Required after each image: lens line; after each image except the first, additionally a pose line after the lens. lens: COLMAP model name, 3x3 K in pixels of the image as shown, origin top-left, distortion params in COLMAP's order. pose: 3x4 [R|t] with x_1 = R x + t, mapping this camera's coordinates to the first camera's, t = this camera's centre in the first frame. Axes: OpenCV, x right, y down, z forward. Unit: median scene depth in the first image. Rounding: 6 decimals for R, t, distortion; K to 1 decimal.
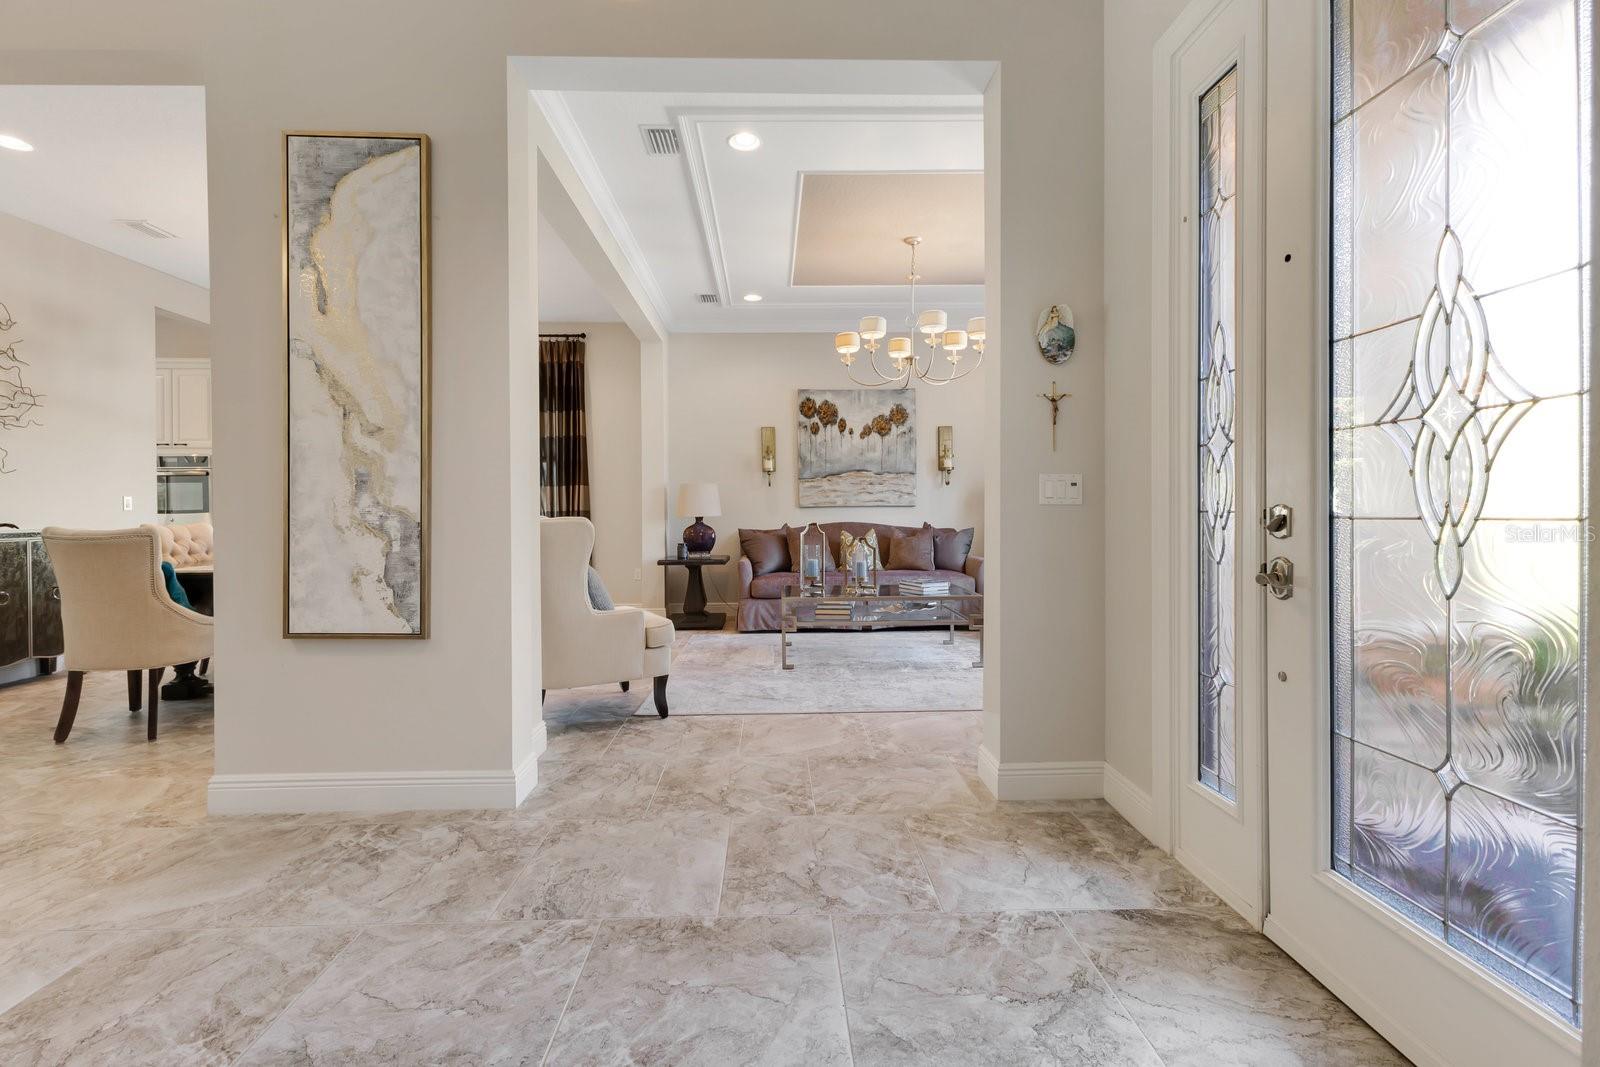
lens RADIAL K [[706.0, 0, 810.8], [0, 706.0, 514.8], [0, 0, 1]] dist [0.004724, 0.000109]
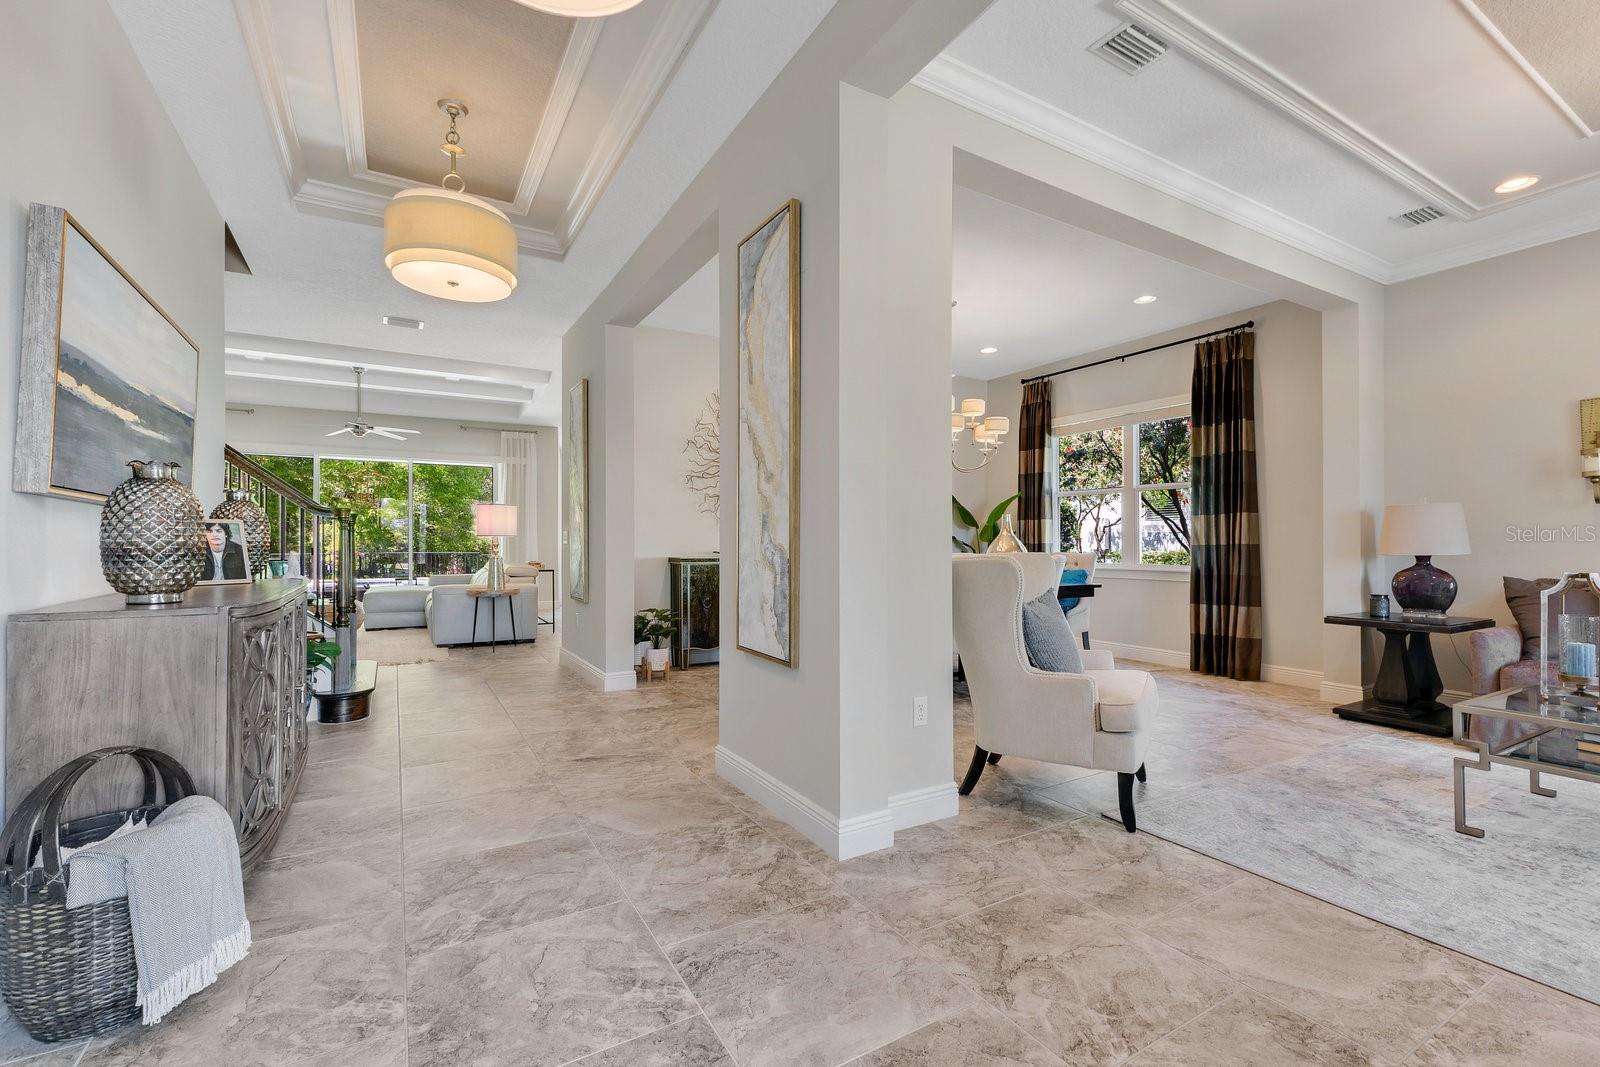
lens RADIAL K [[705.9, 0, 800.1], [0, 705.9, 537.6], [0, 0, 1]] dist [0.006666, -0.000124]
pose [[0.468777, 0.000348, -0.883316, 0.152869], [-0.007974, 0.999961, -0.003837, -0.006536], [0.883280, 0.008842, 0.468762, 0.190920]]
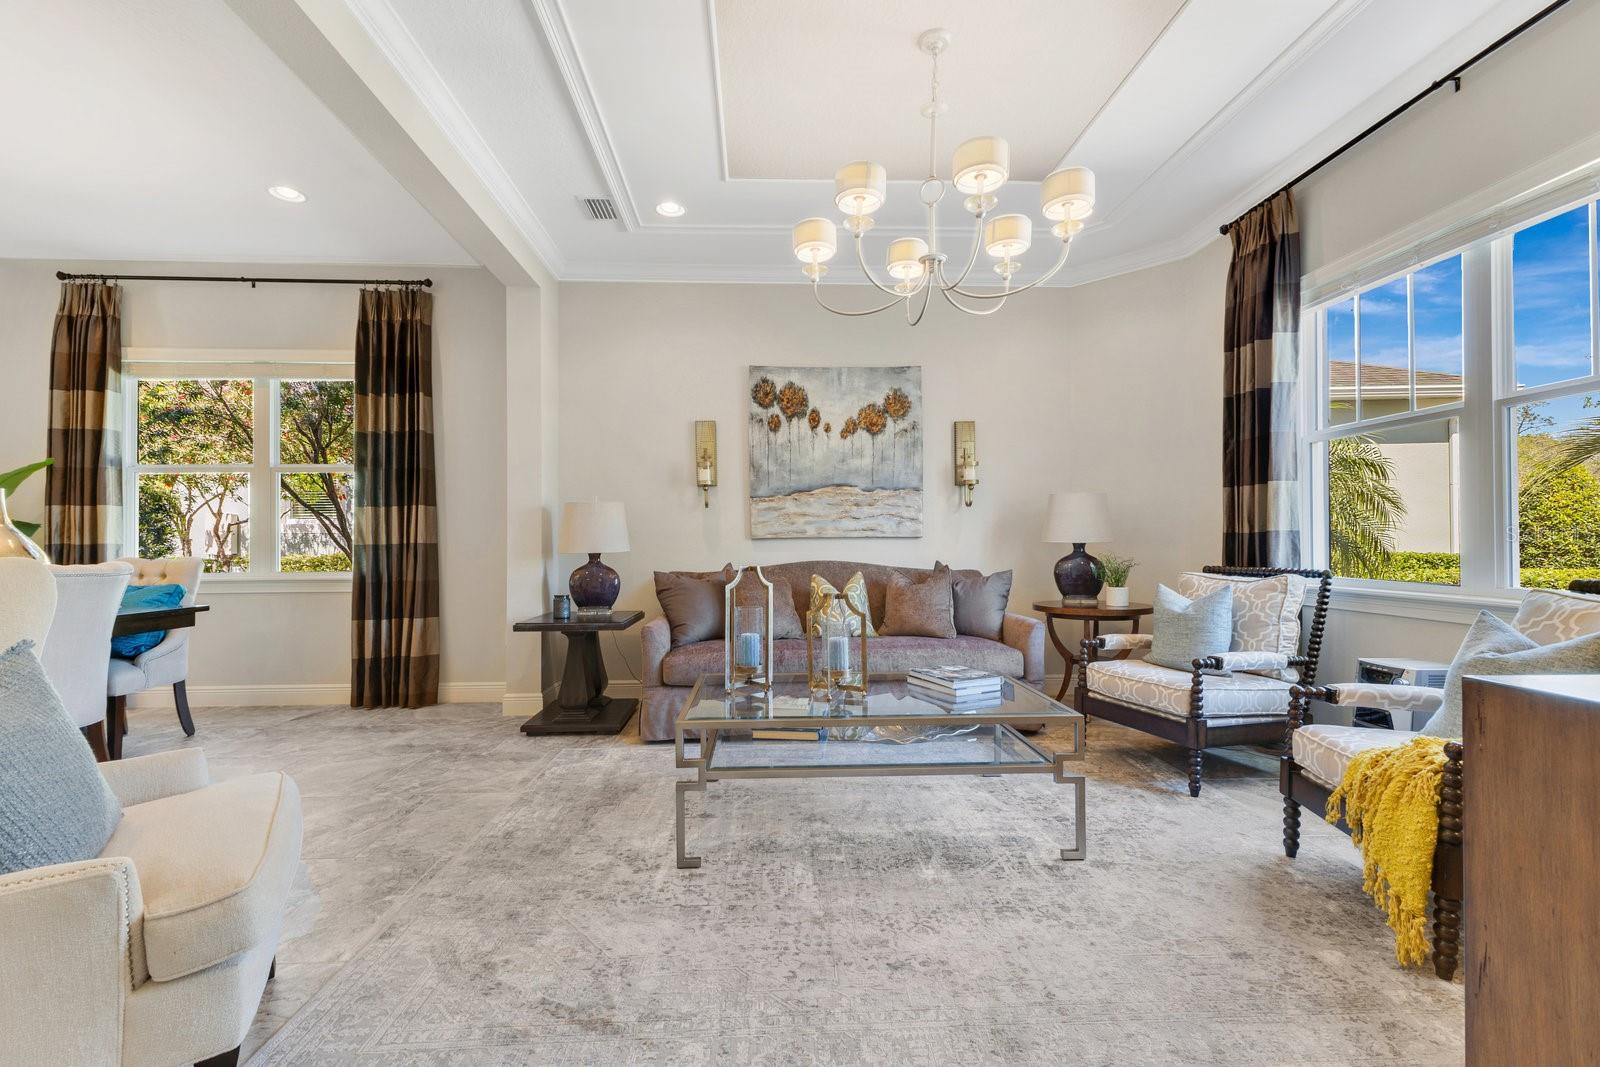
lens RADIAL K [[691.3, 0, 800.0], [0, 691.3, 533.5], [0, 0, 1]] dist [0.011672, -0.000211]
pose [[0.999996, 0.000978, 0.002669, 0.031395], [-0.000923, 0.999783, -0.020812, -0.002220], [-0.002689, 0.020810, 0.999780, 0.363624]]
